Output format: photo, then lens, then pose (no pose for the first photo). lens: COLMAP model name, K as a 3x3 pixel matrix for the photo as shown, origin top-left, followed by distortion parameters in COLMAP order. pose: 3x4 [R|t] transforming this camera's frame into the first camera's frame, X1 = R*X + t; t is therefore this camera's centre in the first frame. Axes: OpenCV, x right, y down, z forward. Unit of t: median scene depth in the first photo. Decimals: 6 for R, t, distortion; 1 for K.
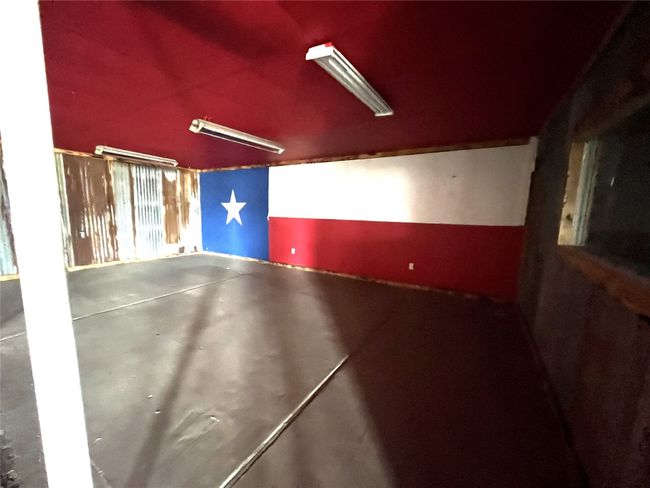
lens RADIAL K [[264.7, 0, 324.2], [0, 264.7, 245.8], [0, 0, 1]] dist [-0.007086, 0.000742]
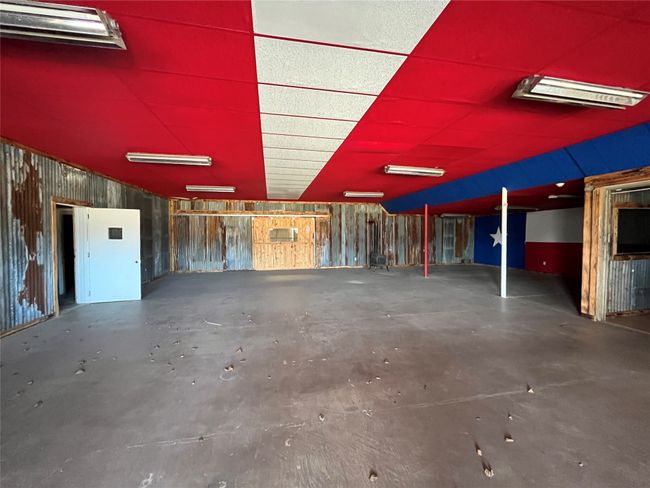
lens RADIAL K [[264.7, 0, 323.8], [0, 264.7, 241.4], [0, 0, 1]] dist [-0.007086, 0.000742]
pose [[0.687665, -0.008326, -0.725980, 0.108177], [-0.077082, 0.993445, -0.084407, 0.111308], [0.721924, 0.114004, 0.682516, -0.945030]]
